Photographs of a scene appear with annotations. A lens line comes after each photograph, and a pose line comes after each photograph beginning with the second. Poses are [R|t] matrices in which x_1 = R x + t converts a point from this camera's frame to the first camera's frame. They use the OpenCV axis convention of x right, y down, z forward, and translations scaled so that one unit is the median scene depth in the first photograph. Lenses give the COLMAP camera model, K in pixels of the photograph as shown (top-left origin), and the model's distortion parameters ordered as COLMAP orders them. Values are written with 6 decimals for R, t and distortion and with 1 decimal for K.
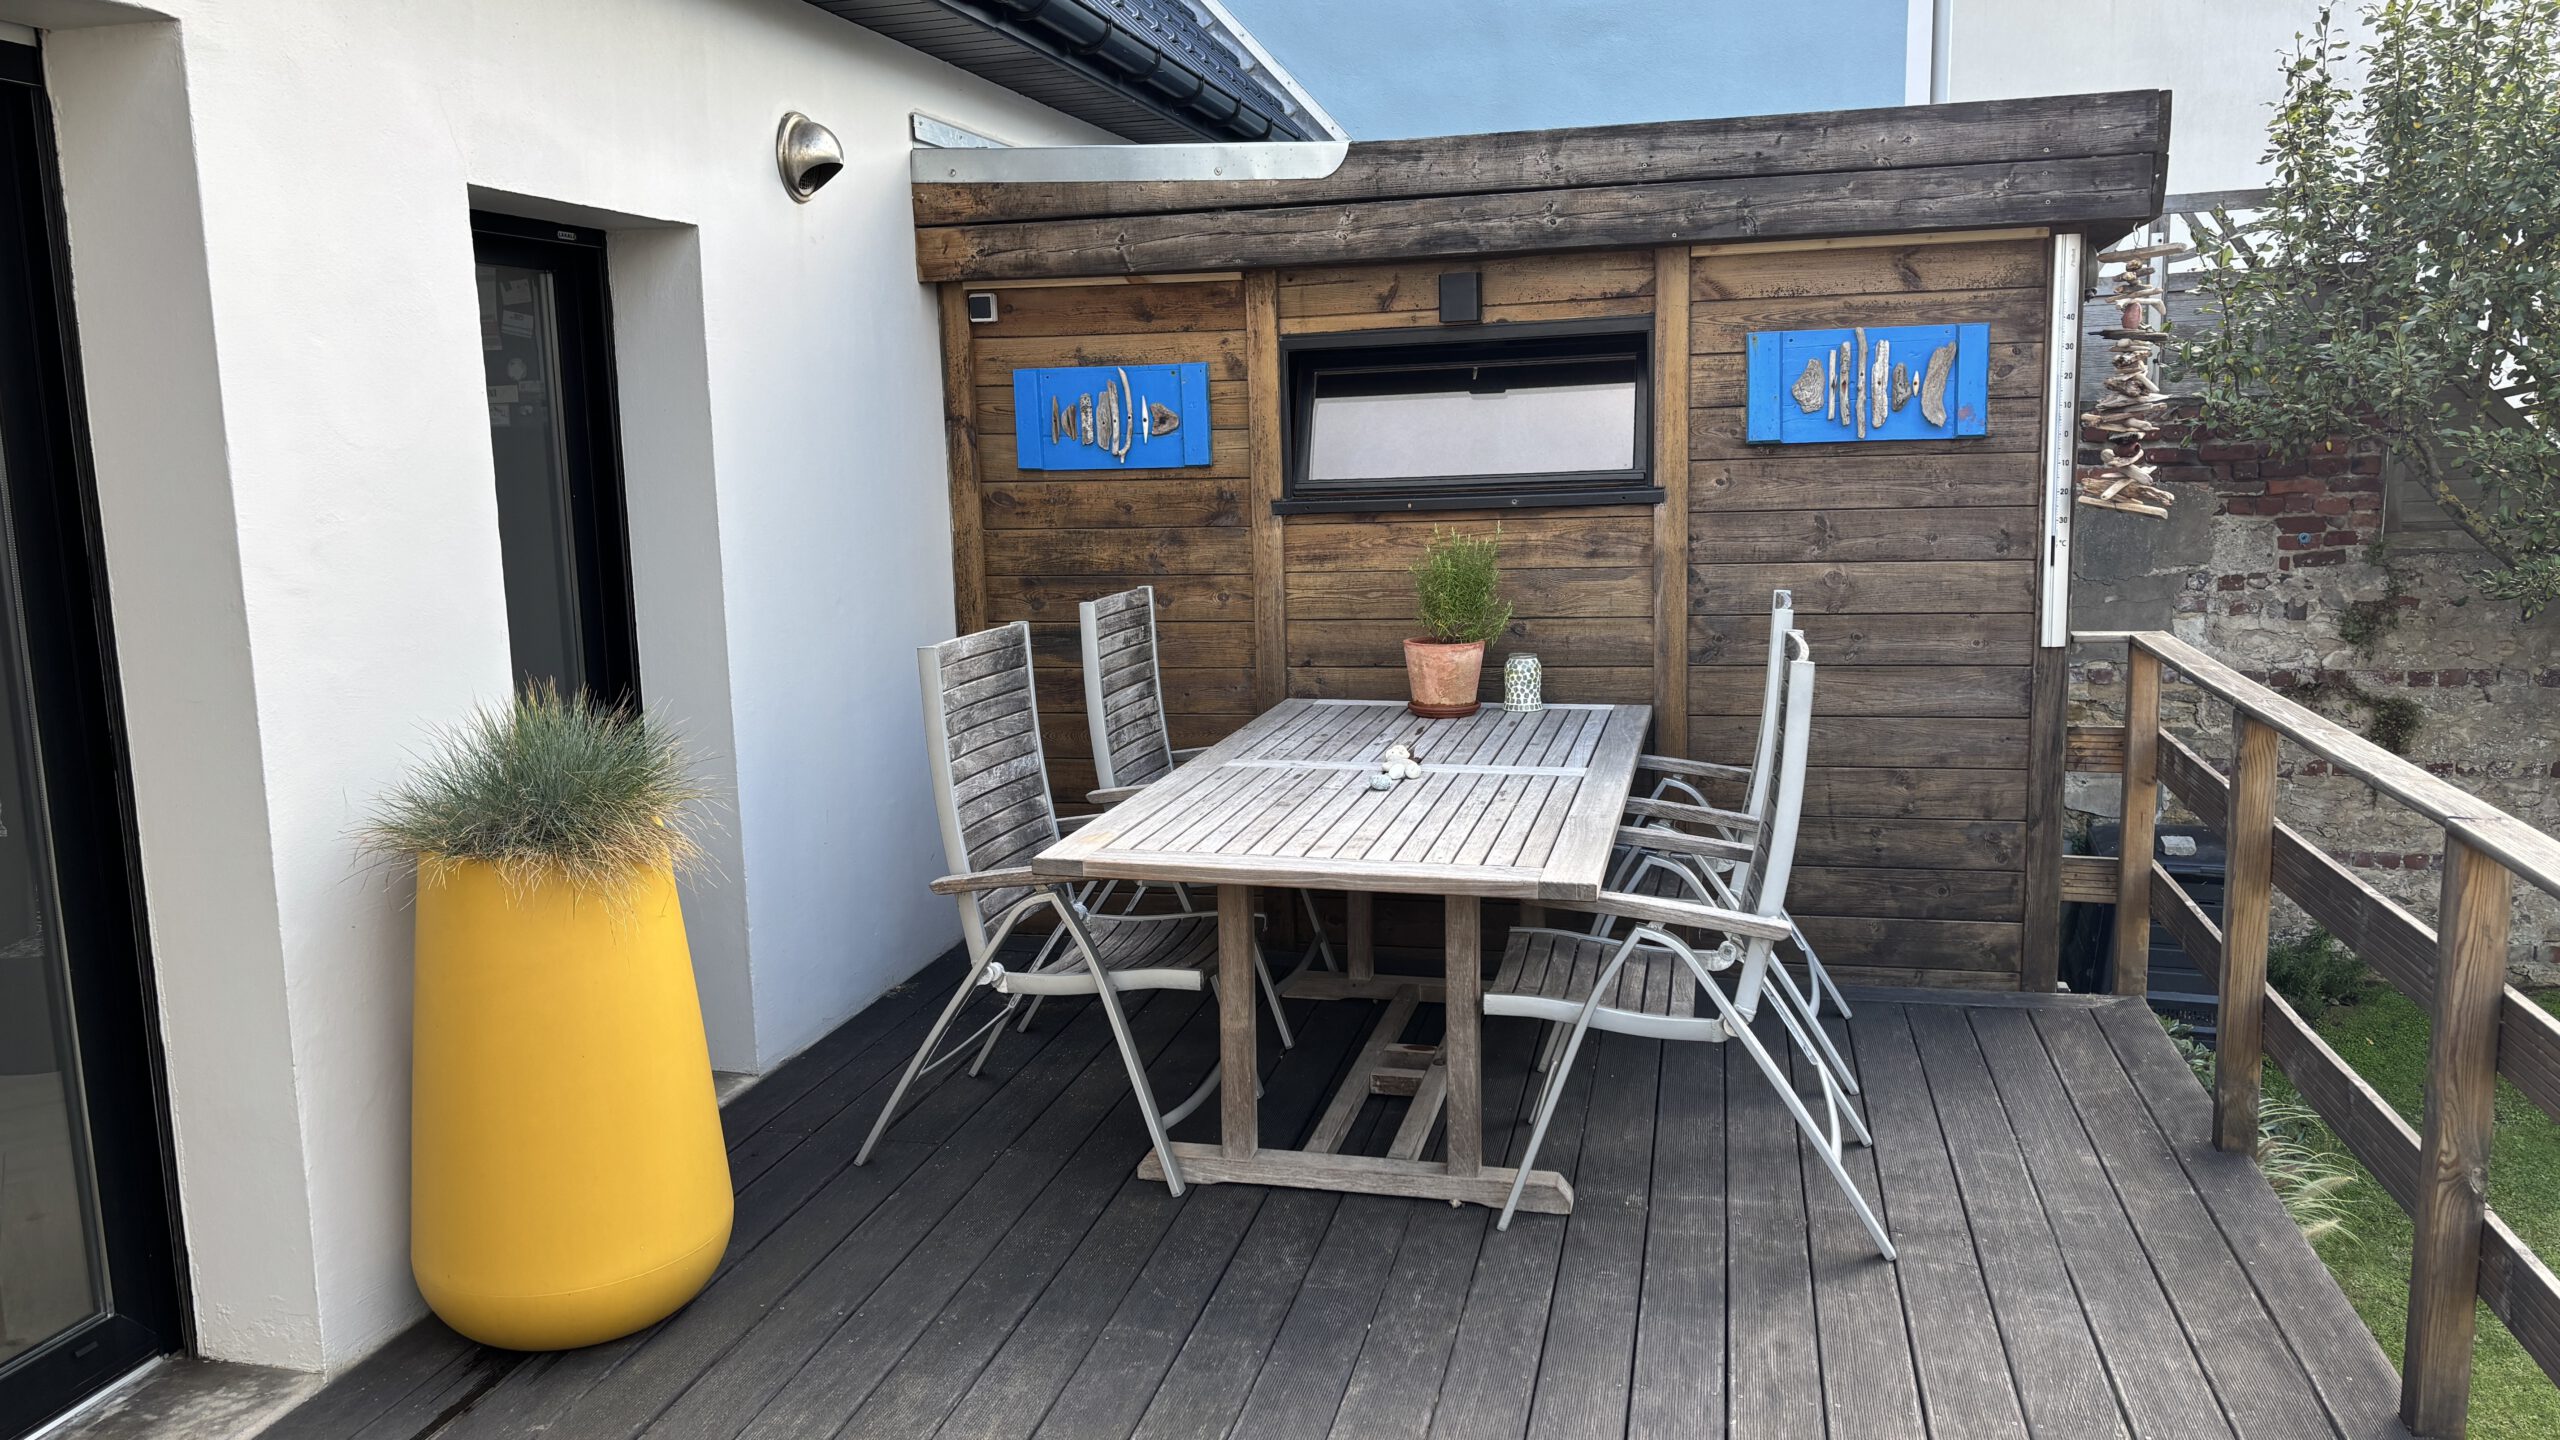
lens RADIAL K [[1934.4, 0, 1276.1], [0, 1934.4, 710.4], [0, 0, 1]] dist [0.026011, -0.003870]
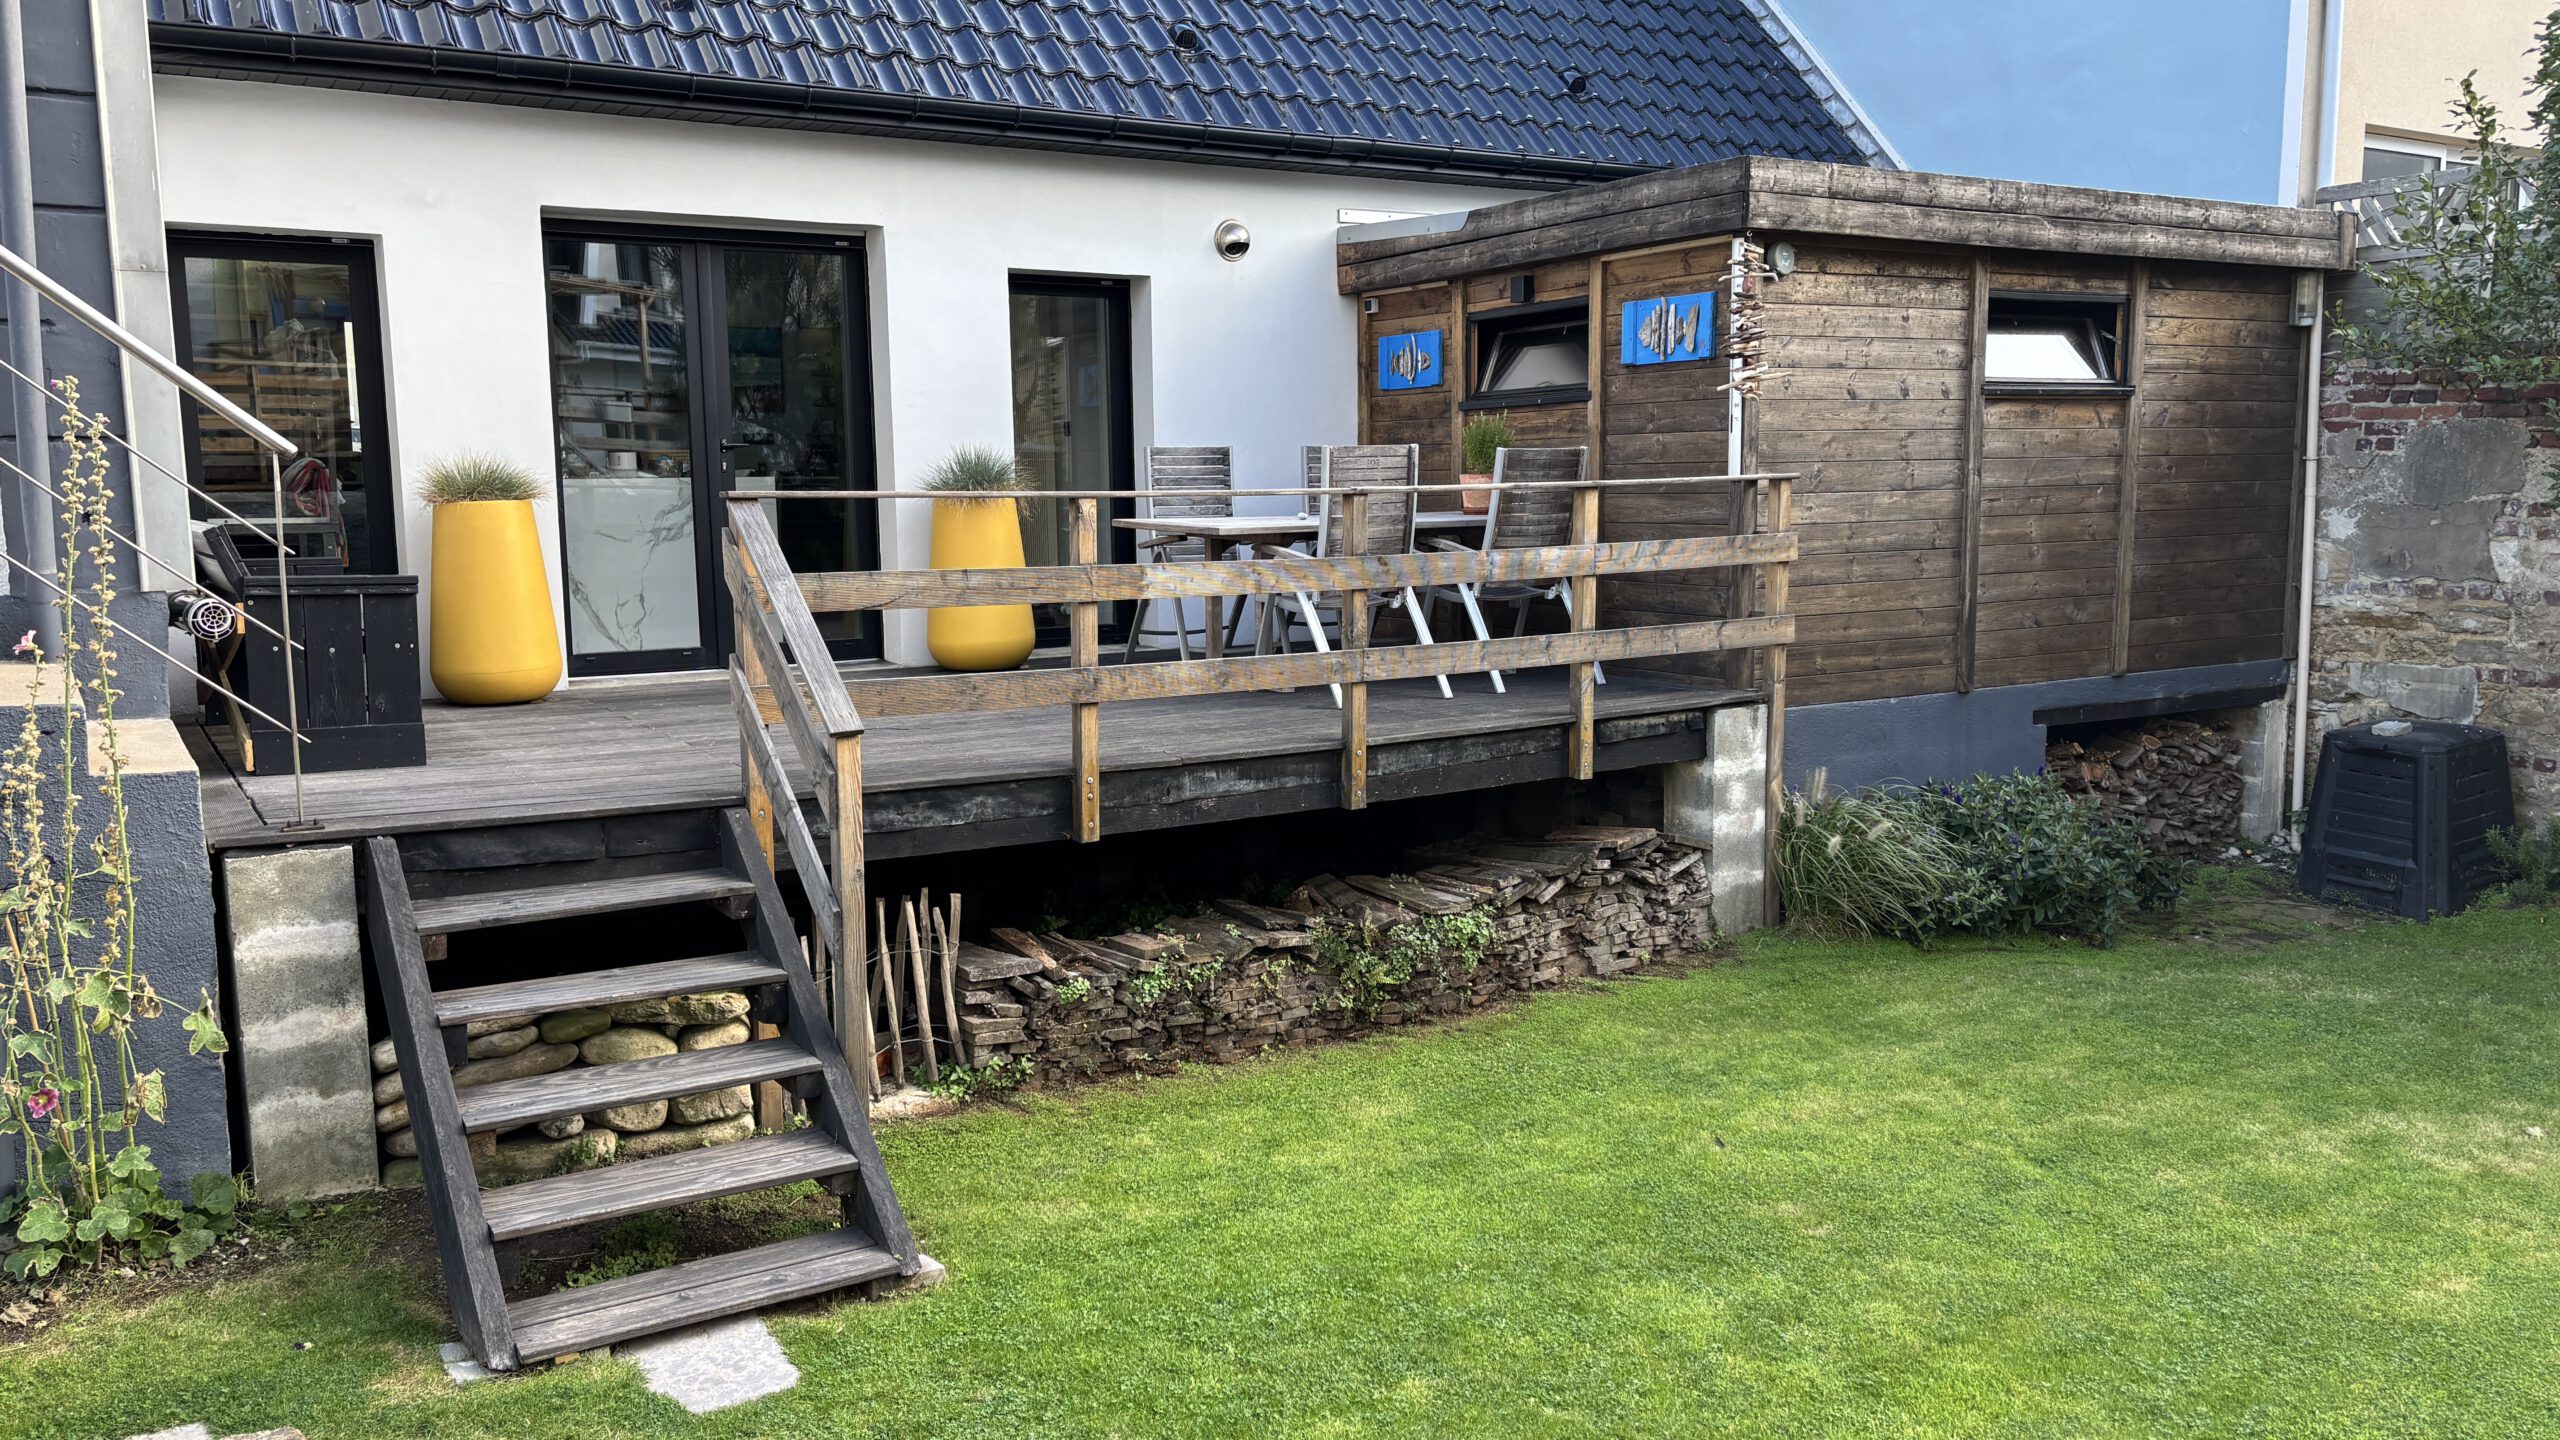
lens RADIAL K [[1934.4, 0, 1281.3], [0, 1934.4, 724.1], [0, 0, 1]] dist [0.026011, -0.003870]
pose [[0.710062, 0.111545, -0.695248, 1.262396], [-0.112823, 0.992639, 0.044032, 0.141981], [0.695041, 0.047175, 0.717420, -0.460828]]
